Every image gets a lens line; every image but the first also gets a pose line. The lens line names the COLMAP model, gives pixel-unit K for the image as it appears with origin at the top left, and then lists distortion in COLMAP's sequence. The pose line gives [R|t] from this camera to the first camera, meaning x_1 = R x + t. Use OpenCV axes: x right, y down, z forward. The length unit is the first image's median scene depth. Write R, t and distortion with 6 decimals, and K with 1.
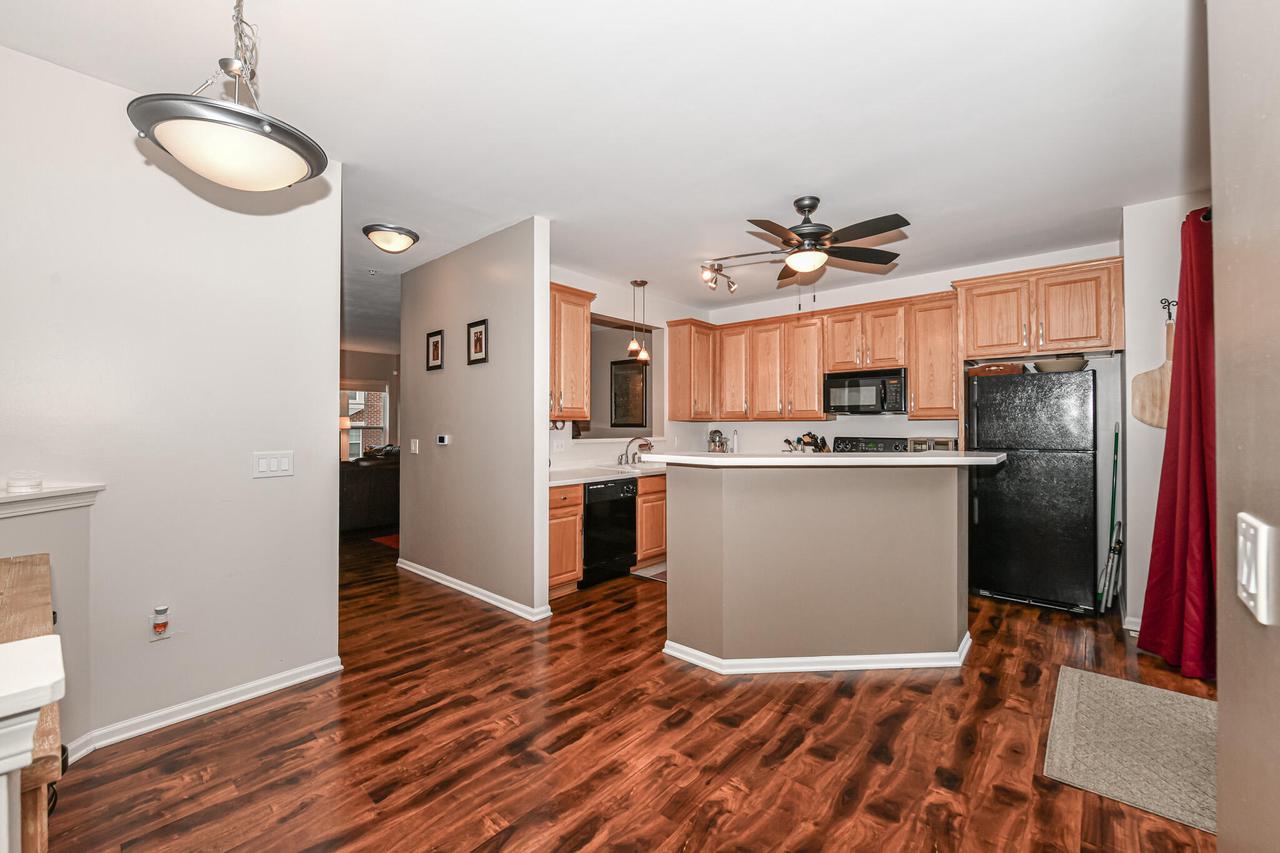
lens RADIAL K [[516.1, 0, 657.8], [0, 516.1, 416.1], [0, 0, 1]] dist [-0.004269, -0.001010]
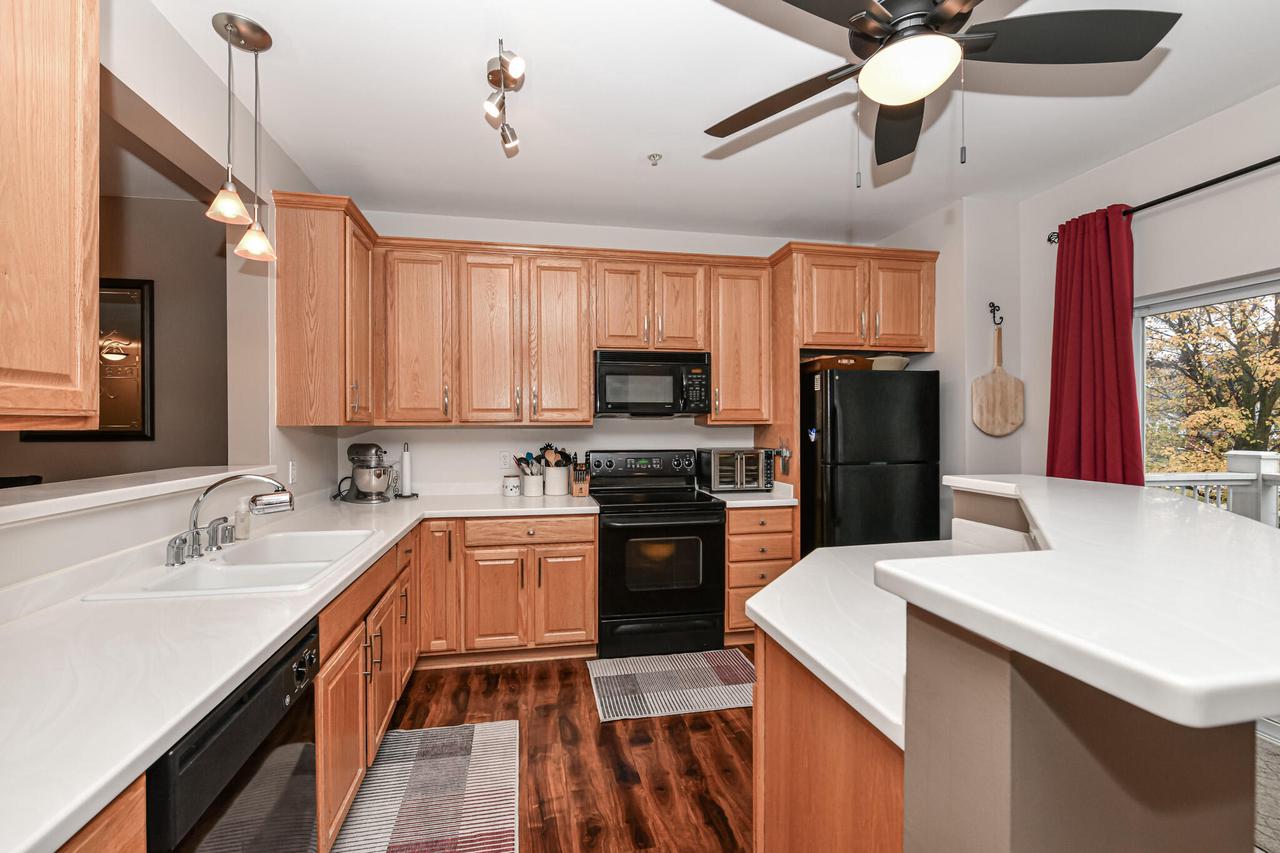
lens RADIAL K [[516.1, 0, 623.3], [0, 516.1, 427.5], [0, 0, 1]] dist [-0.004269, -0.001010]
pose [[0.645081, -0.008228, 0.764070, -0.197397], [-0.011377, 0.999728, 0.020370, -0.003491], [-0.764030, -0.021833, 0.644812, 0.821349]]
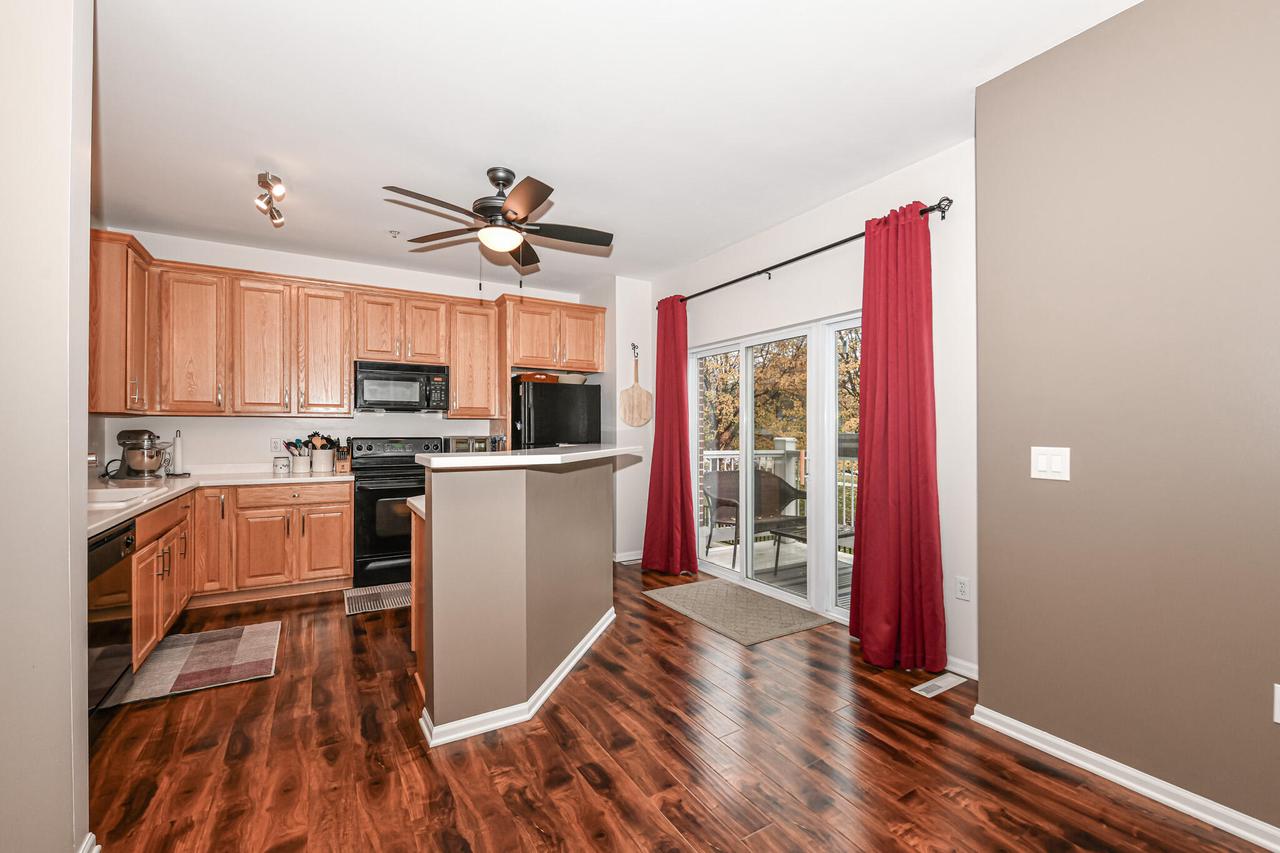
lens RADIAL K [[516.1, 0, 627.9], [0, 516.1, 428.7], [0, 0, 1]] dist [-0.004269, -0.001010]
pose [[0.339656, 0.000987, 0.940549, -0.451377], [-0.019413, 0.999794, 0.005961, 0.019041], [-0.940349, -0.020284, 0.339605, 0.434851]]
